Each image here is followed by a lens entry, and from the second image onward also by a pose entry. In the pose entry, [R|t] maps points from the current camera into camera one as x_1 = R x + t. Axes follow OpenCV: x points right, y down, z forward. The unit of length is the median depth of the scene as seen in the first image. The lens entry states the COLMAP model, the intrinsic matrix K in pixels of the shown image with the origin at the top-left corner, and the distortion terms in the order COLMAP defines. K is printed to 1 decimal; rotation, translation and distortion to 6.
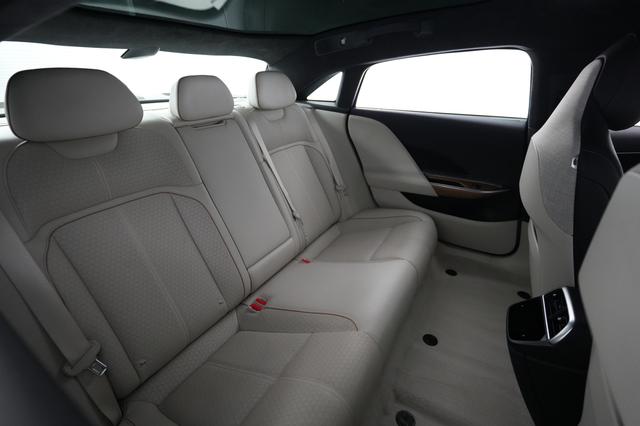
lens RADIAL K [[313.2, 0, 316.1], [0, 313.2, 213.1], [0, 0, 1]] dist [0.000176, -0.000038]
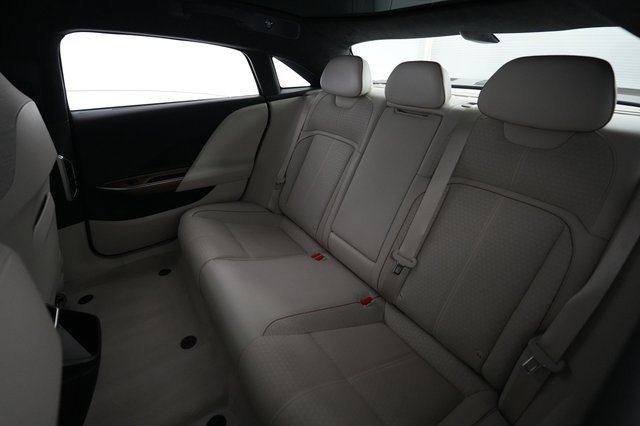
lens RADIAL K [[313.2, 0, 316.1], [0, 313.2, 213.1], [0, 0, 1]] dist [0.000176, -0.000038]
pose [[-0.469806, 0.382329, -0.795680, 0.645368], [-0.366305, 0.735652, 0.569769, -0.465165], [0.803183, 0.559142, -0.205565, 1.055235]]
